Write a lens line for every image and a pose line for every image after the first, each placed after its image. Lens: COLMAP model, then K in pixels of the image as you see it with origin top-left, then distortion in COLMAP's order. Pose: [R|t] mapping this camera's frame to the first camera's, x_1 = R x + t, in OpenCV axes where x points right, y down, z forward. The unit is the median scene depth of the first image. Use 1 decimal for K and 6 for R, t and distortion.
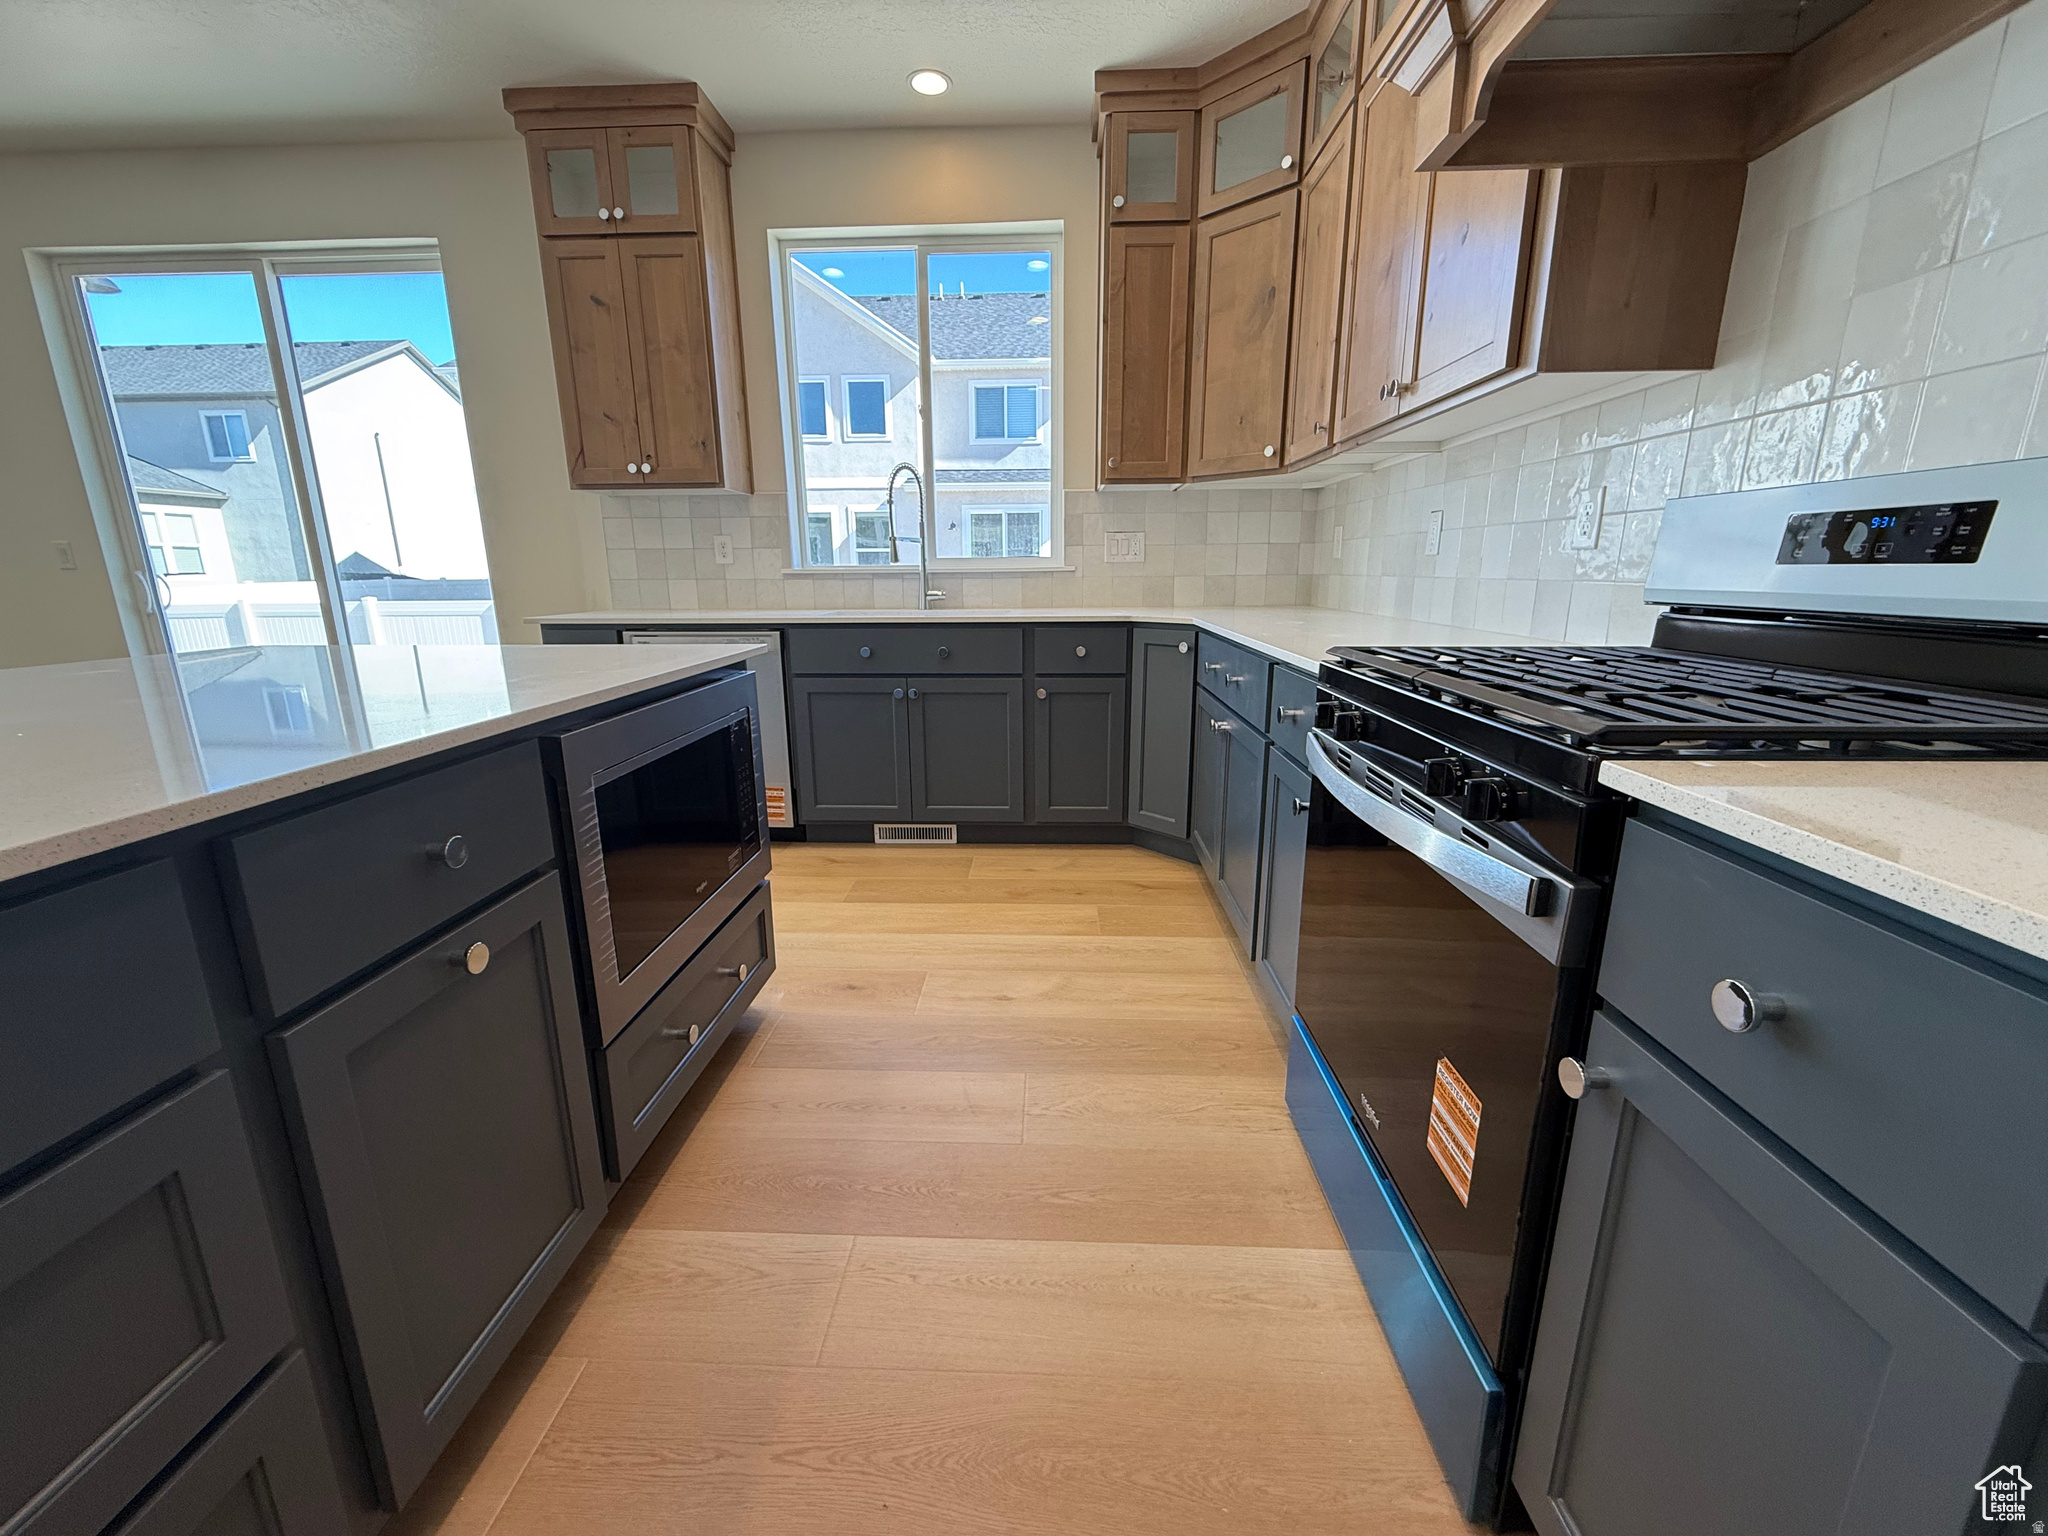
lens RADIAL K [[821.0, 0, 1014.3], [0, 821.0, 768.7], [0, 0, 1]] dist [0.001283, -0.000163]
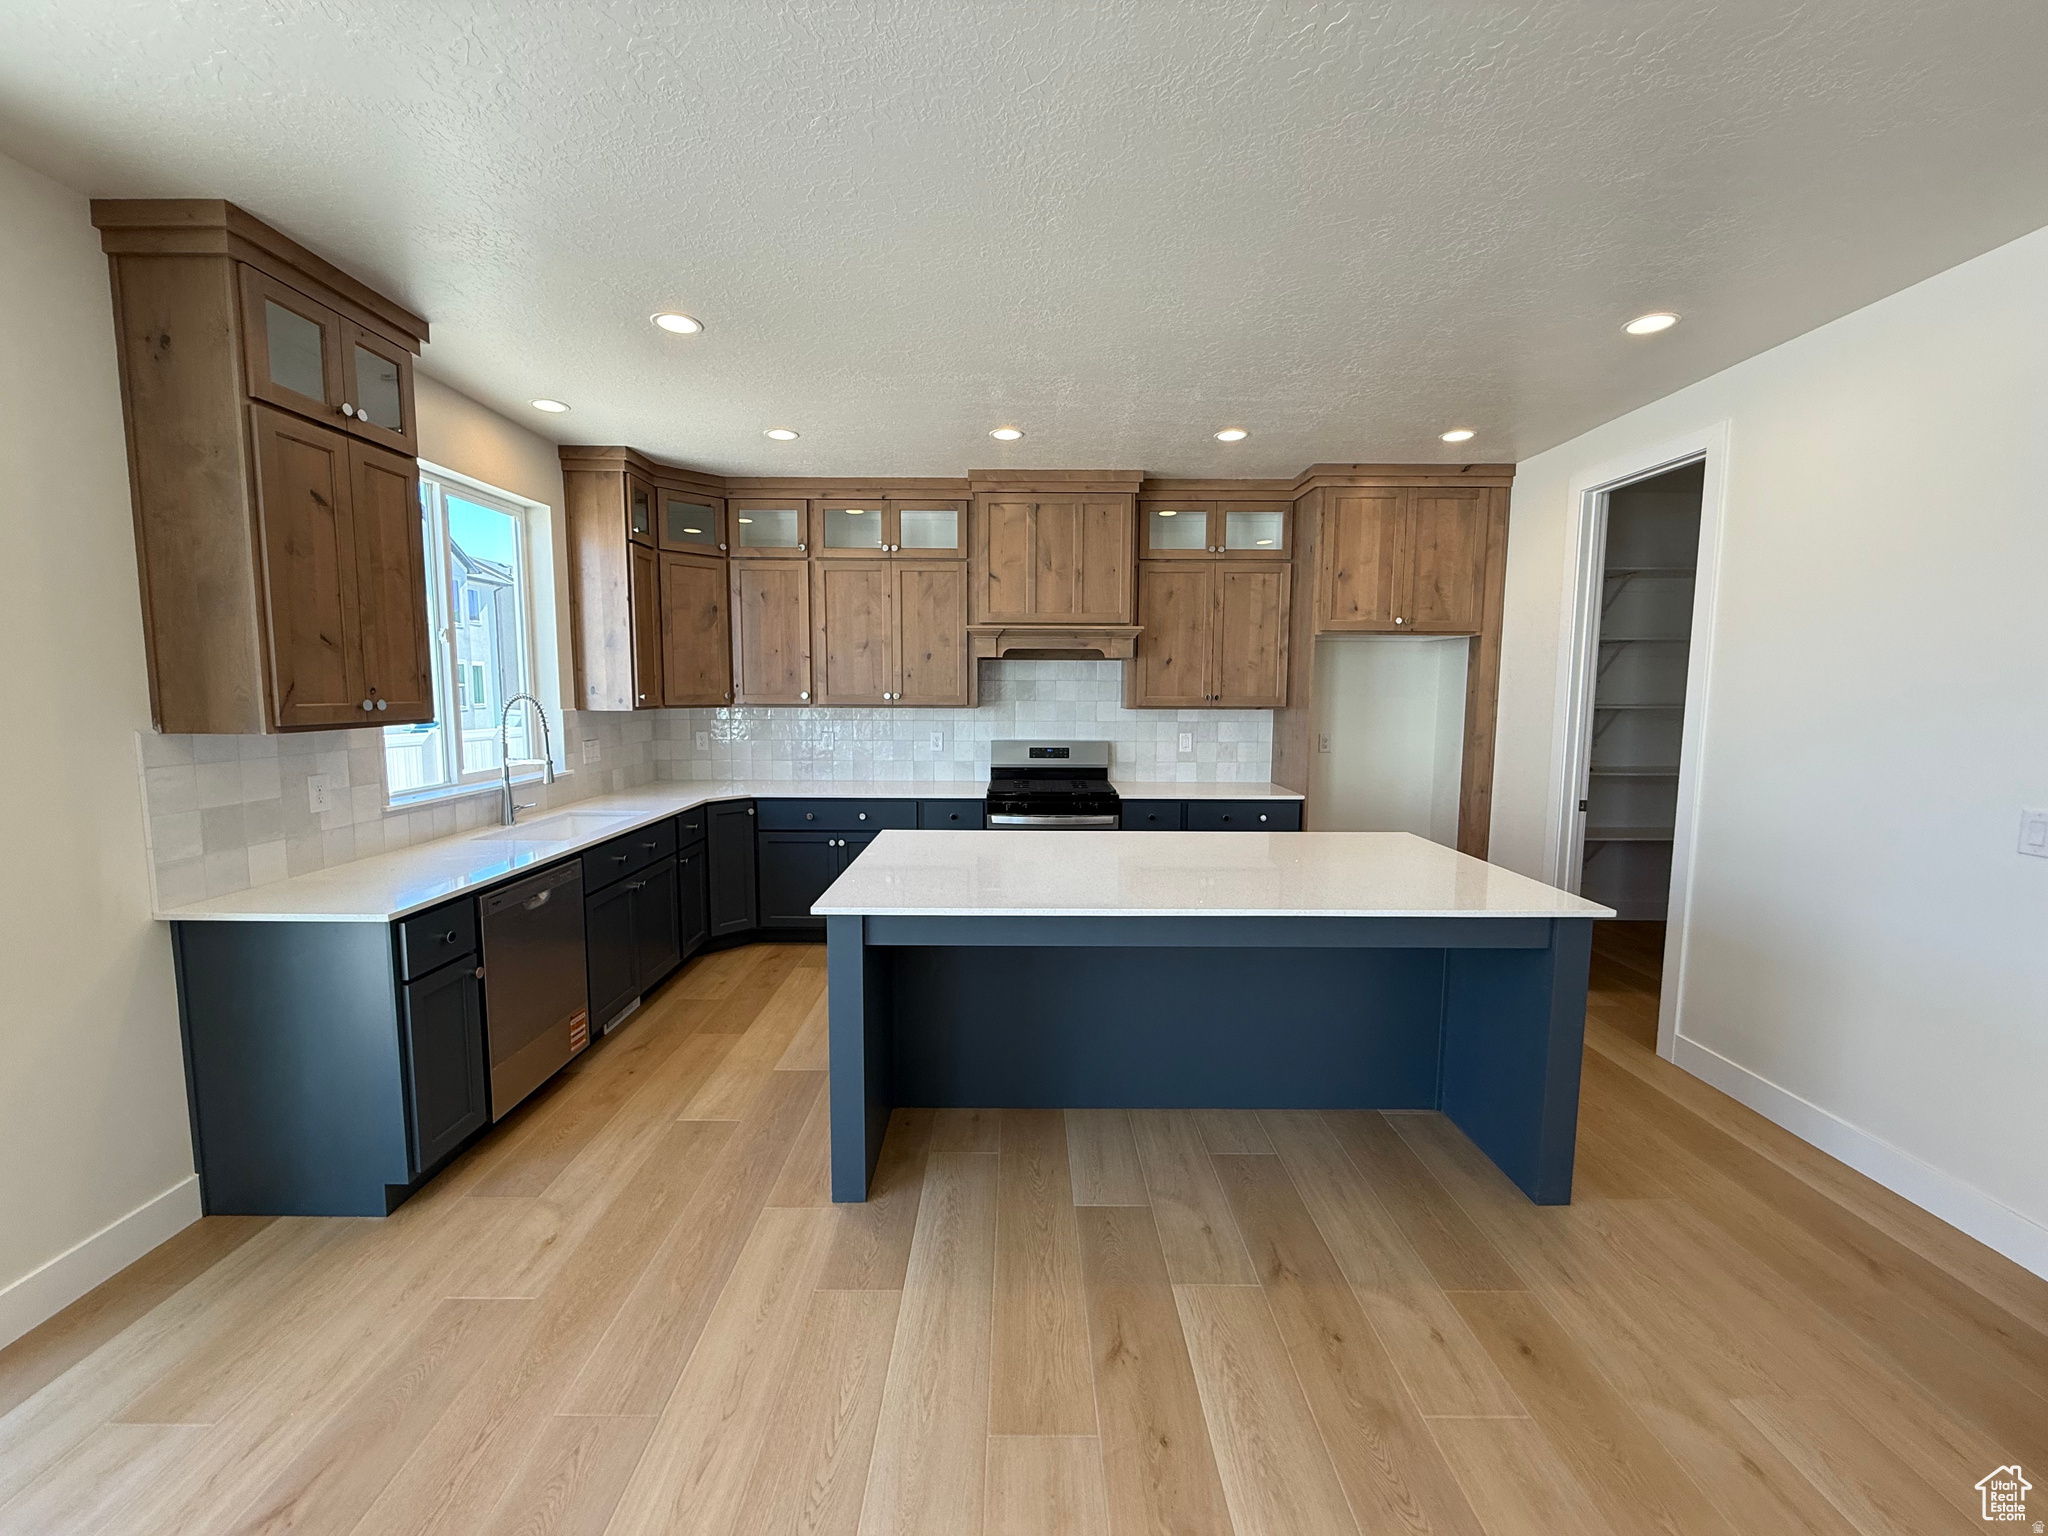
lens RADIAL K [[821.0, 0, 1014.3], [0, 821.0, 768.7], [0, 0, 1]] dist [0.001283, -0.000163]
pose [[-0.041929, -0.096395, 0.994460, -1.401885], [0.230767, 0.967487, 0.103510, -0.268356], [-0.972105, 0.233829, -0.018321, 0.465475]]
